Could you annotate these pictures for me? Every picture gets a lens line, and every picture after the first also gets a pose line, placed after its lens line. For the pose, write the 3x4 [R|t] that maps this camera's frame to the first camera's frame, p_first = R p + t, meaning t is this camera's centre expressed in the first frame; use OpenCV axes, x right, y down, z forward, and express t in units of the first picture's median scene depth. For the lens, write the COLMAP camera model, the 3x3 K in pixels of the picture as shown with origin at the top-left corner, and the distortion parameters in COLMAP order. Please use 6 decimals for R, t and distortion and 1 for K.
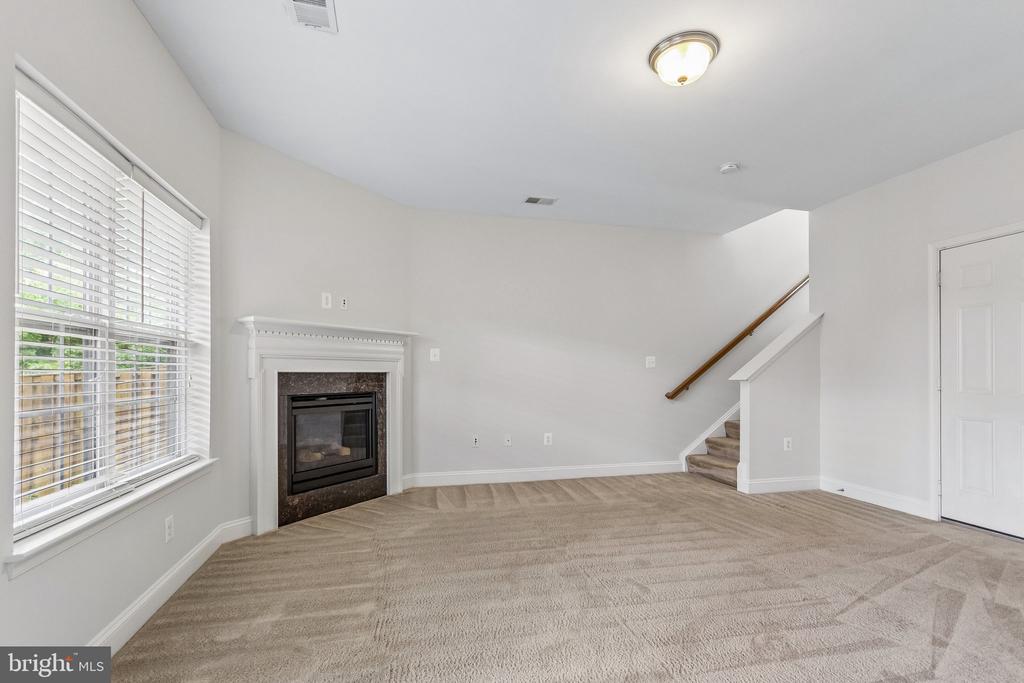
lens RADIAL K [[489.4, 0, 513.2], [0, 489.4, 370.3], [0, 0, 1]] dist [0.000427, 0.000027]
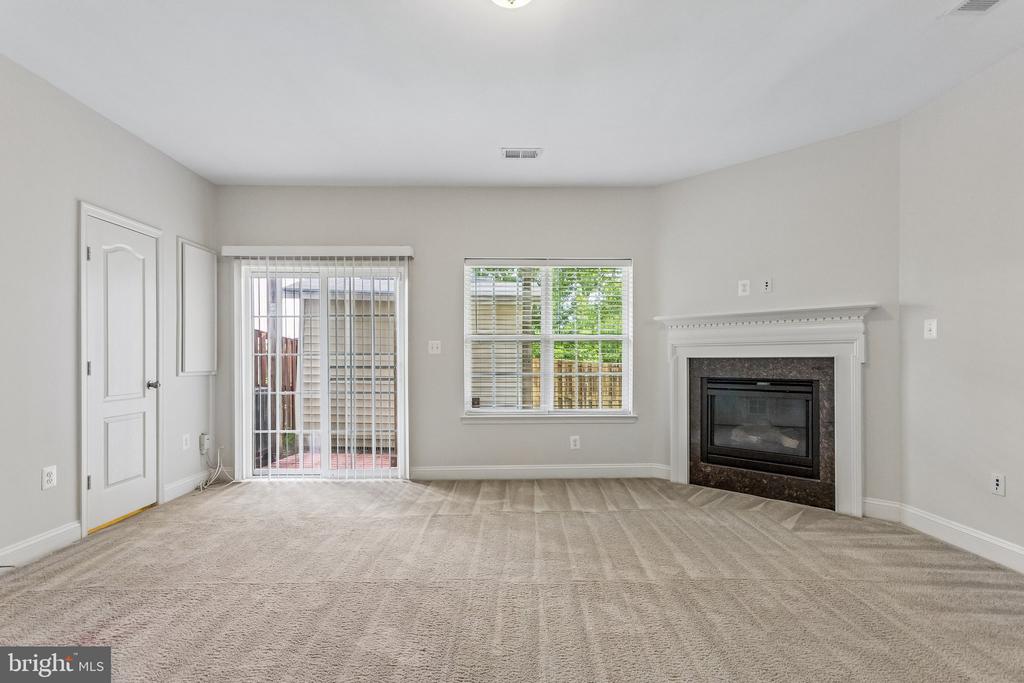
lens RADIAL K [[482.0, 0, 512.0], [0, 482.0, 341.5], [0, 0, 1]] dist [0.002063, 0.000452]
pose [[-0.234656, -0.038811, -0.971303, 0.705832], [0.005272, 0.999137, -0.041197, 0.009427], [0.972064, -0.014787, -0.234248, 0.739060]]
